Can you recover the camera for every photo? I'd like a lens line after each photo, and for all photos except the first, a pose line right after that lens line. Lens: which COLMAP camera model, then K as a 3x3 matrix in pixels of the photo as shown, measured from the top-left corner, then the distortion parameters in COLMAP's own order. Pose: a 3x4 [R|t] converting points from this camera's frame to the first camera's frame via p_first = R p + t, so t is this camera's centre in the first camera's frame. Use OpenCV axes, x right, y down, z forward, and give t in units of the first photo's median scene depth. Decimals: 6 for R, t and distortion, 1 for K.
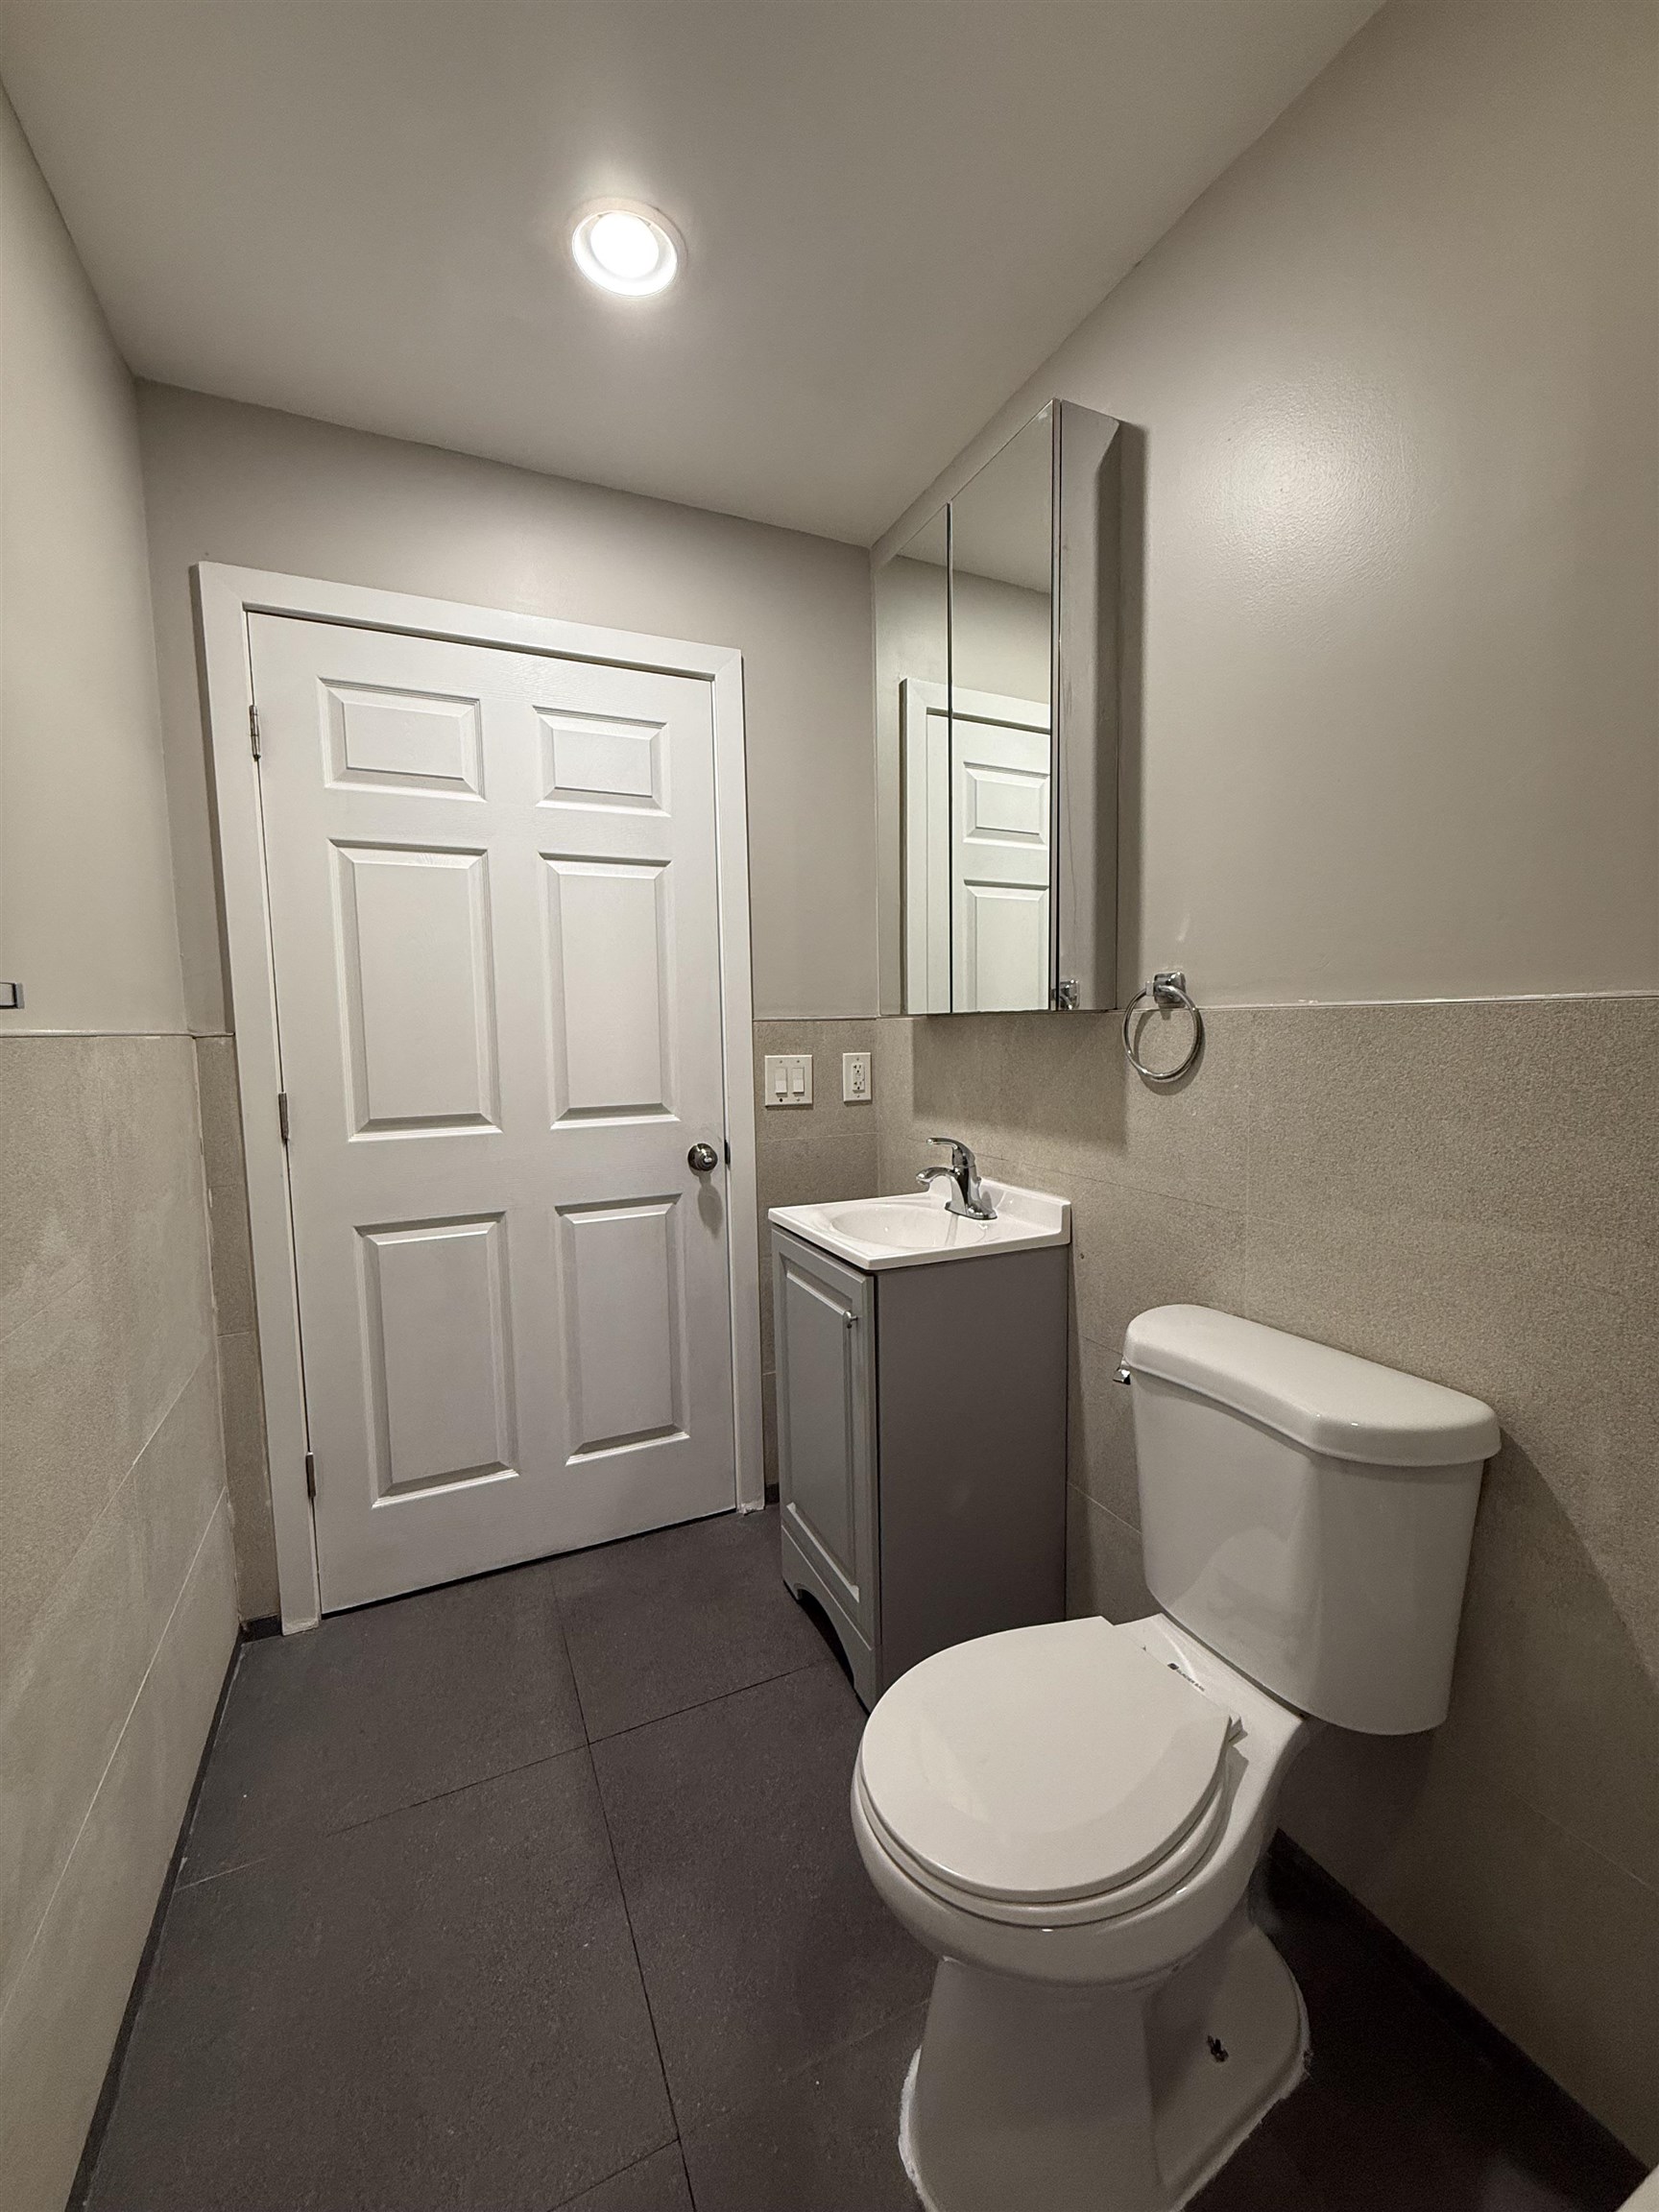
lens RADIAL K [[880.8, 0, 829.5], [0, 880.8, 1106.0], [0, 0, 1]] dist [0.001521, 0.000255]
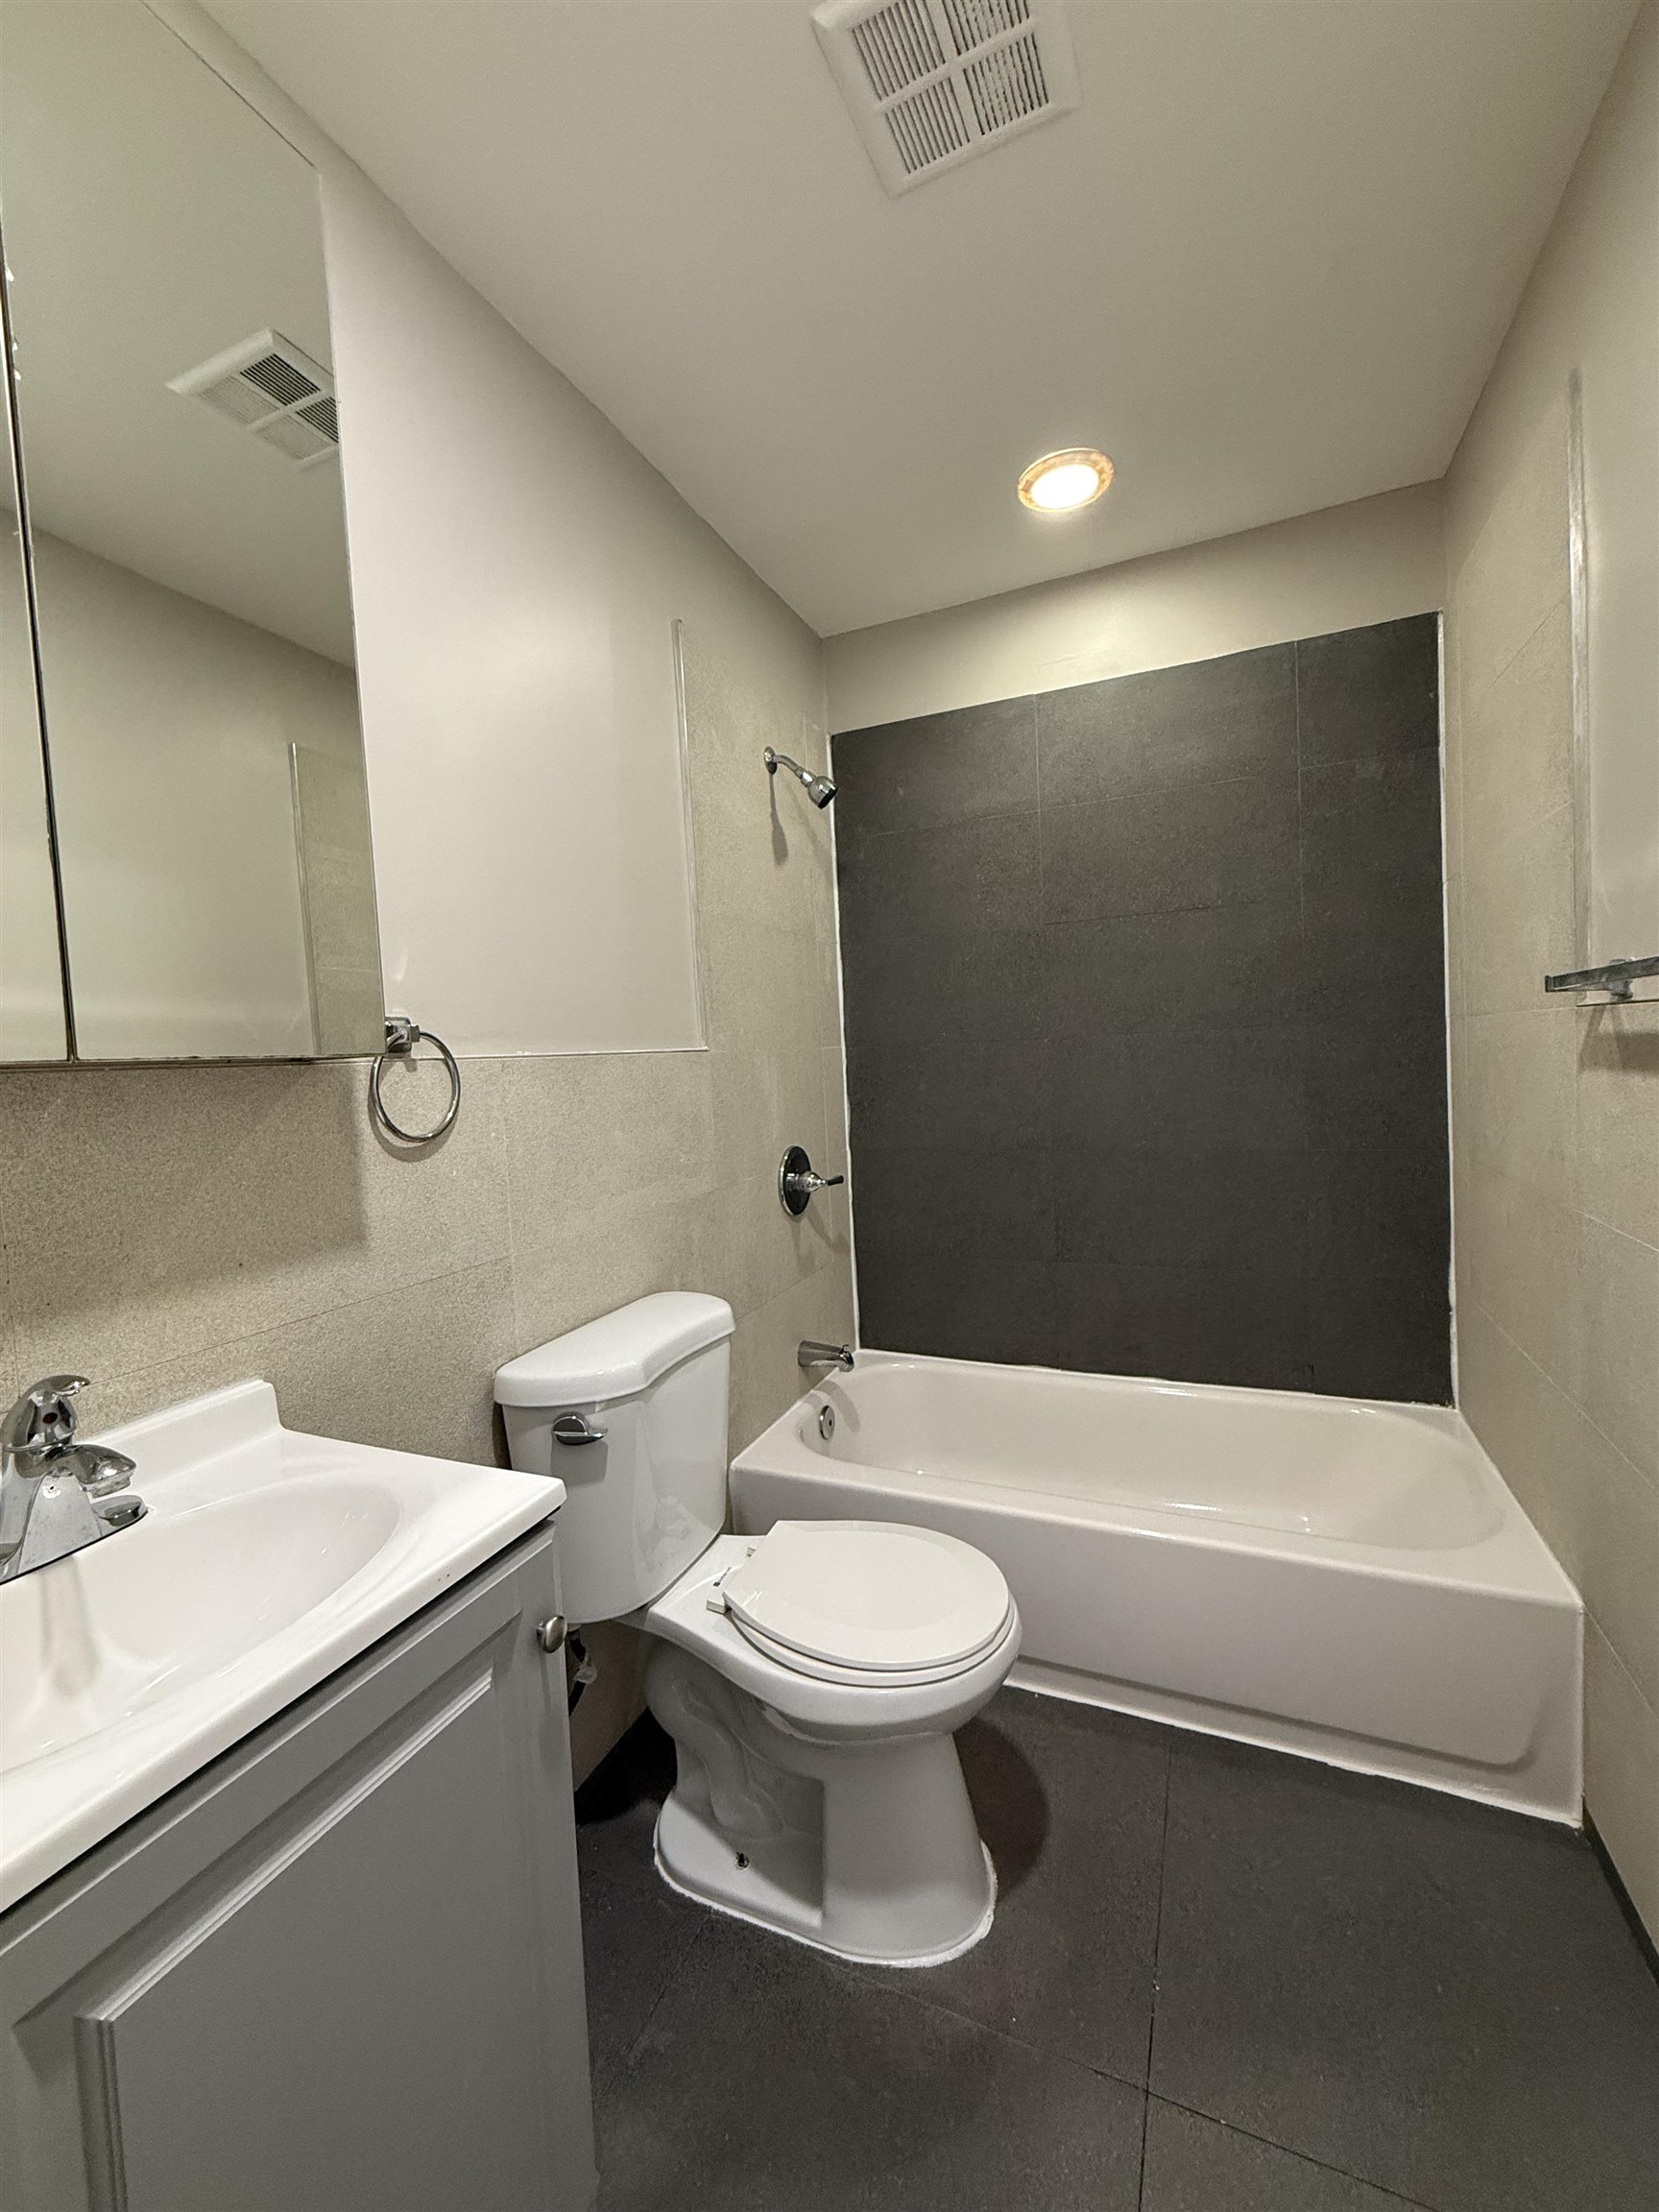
lens RADIAL K [[880.8, 0, 829.5], [0, 880.8, 1106.0], [0, 0, 1]] dist [0.001521, 0.000255]
pose [[-0.658333, 0.007924, 0.752685, -0.509547], [0.131933, 0.985680, 0.105018, -0.100666], [-0.741074, 0.168441, -0.649951, 1.249898]]
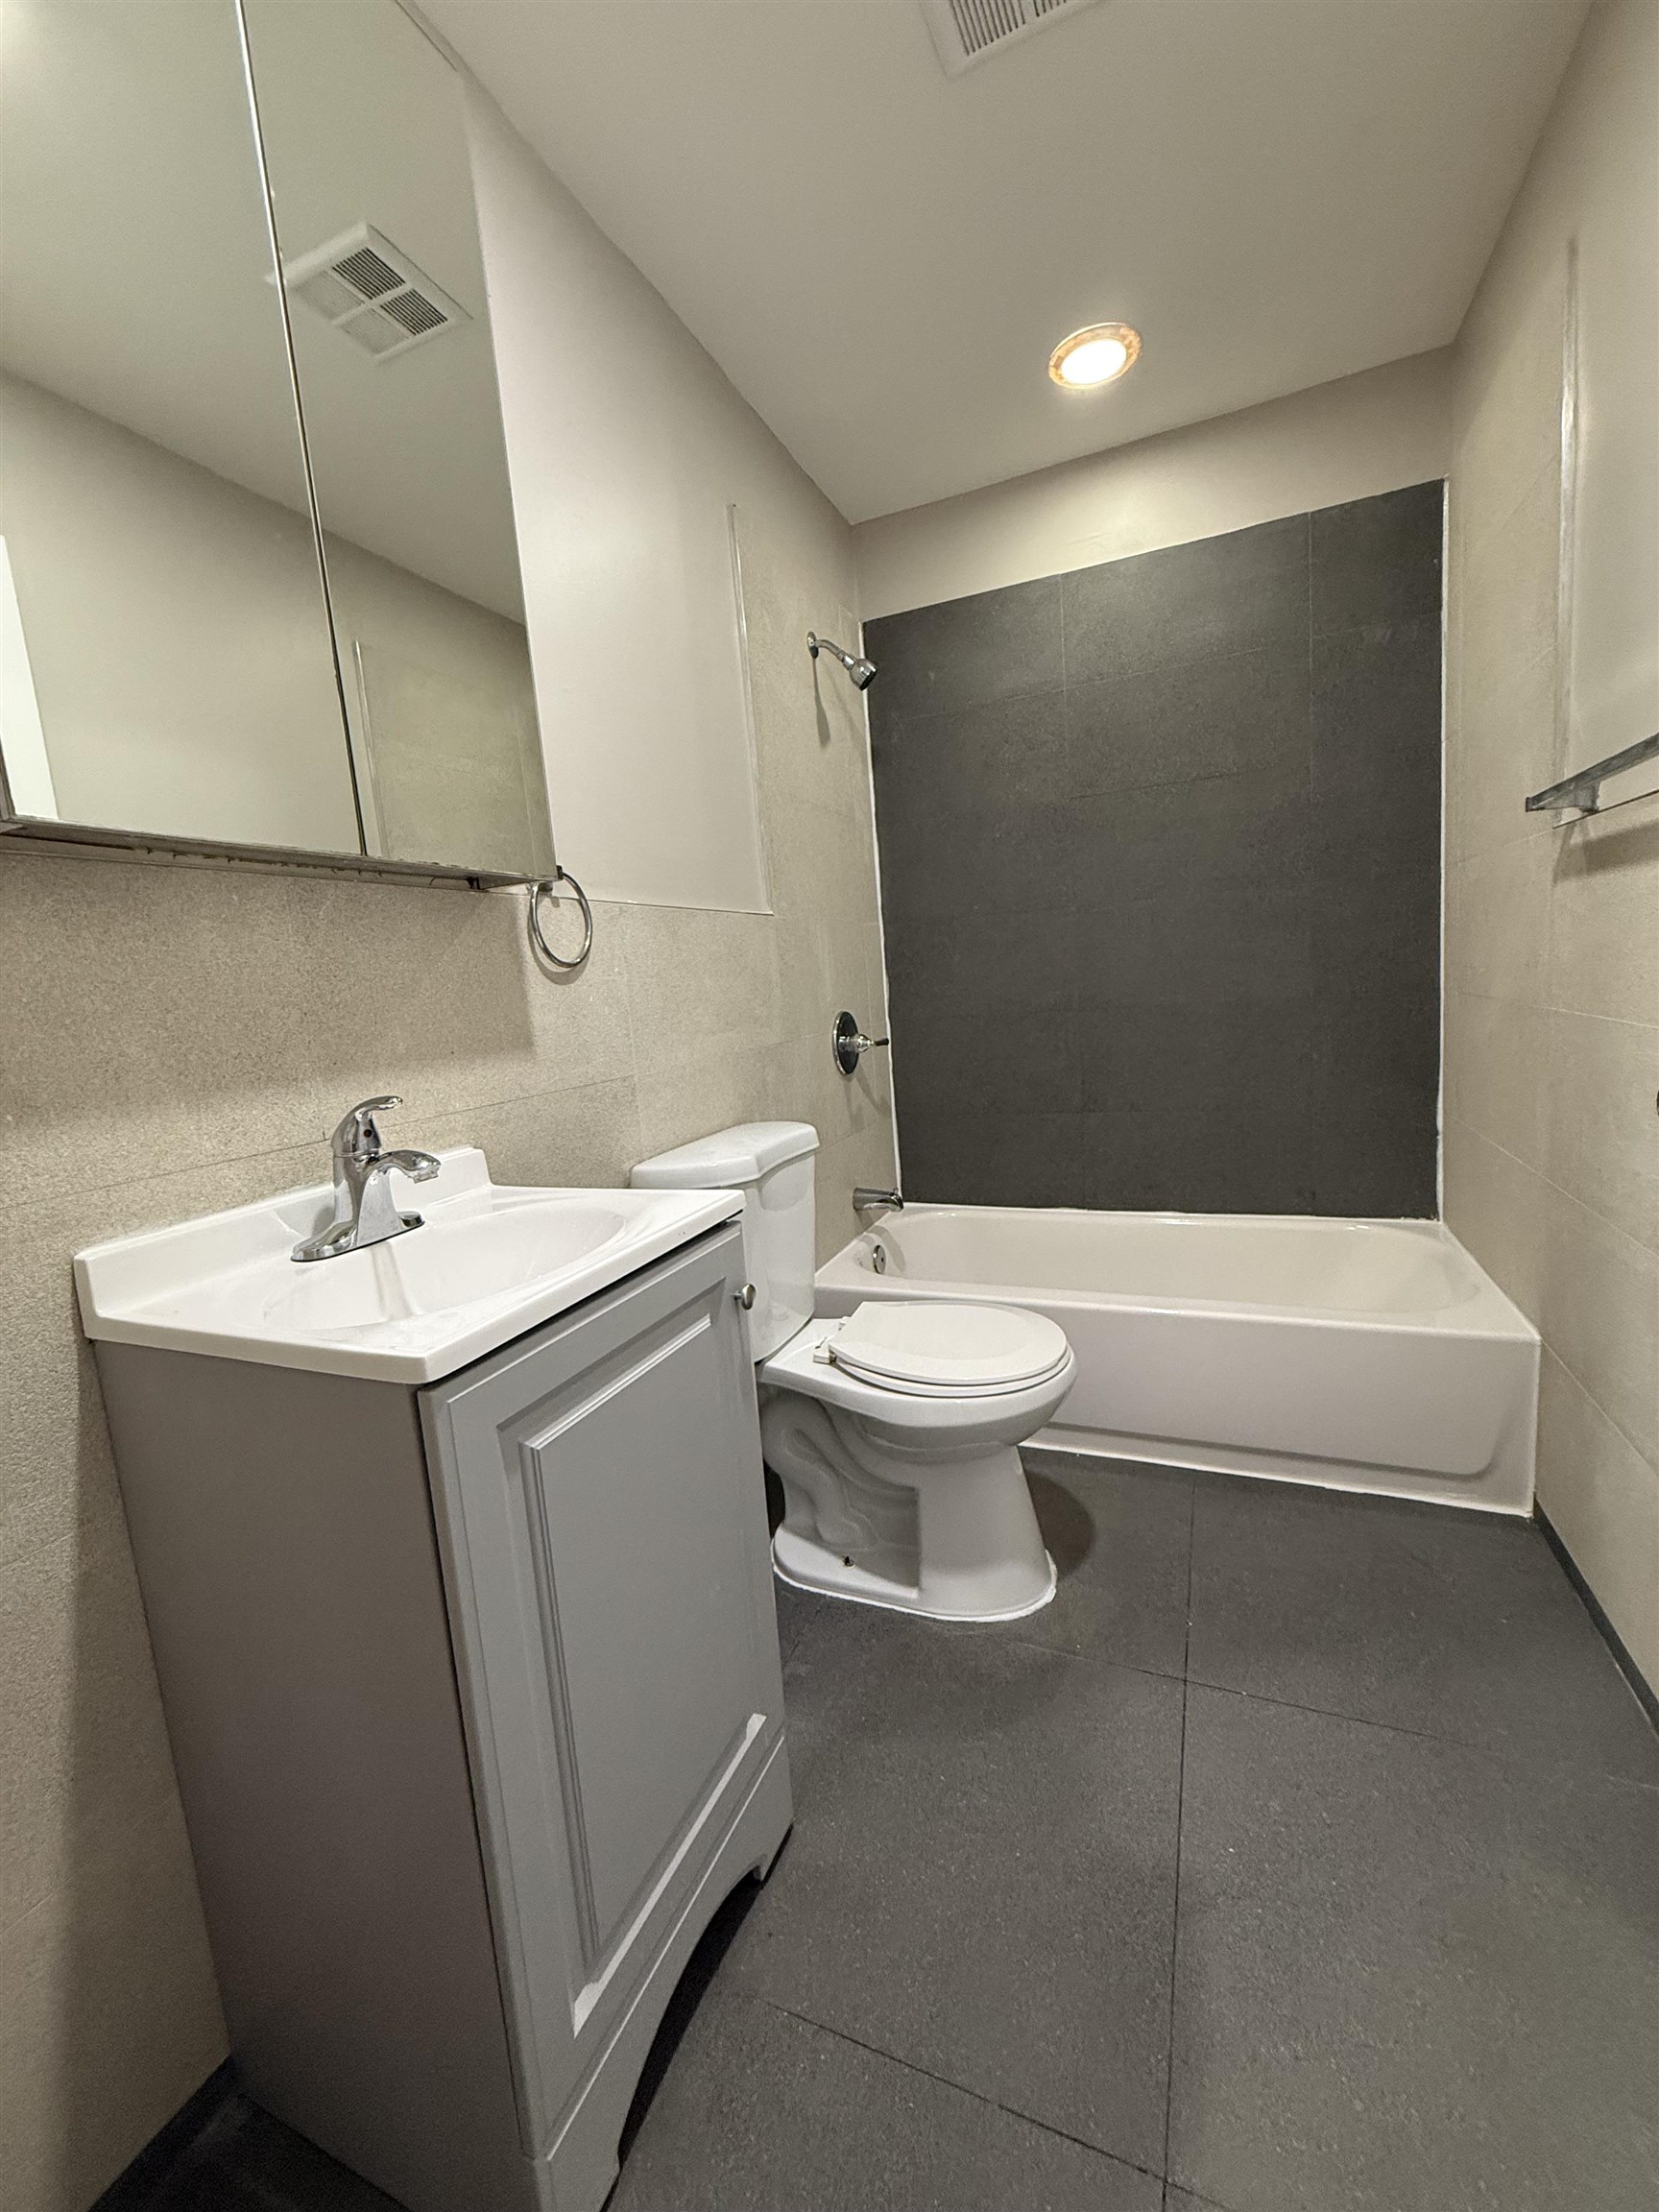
lens RADIAL K [[880.8, 0, 829.5], [0, 880.8, 1106.0], [0, 0, 1]] dist [0.001521, 0.000255]
pose [[-0.662210, -0.033467, 0.748571, -0.559379], [0.159565, 0.969791, 0.184513, -0.015397], [-0.732132, 0.241632, -0.636864, 1.448770]]
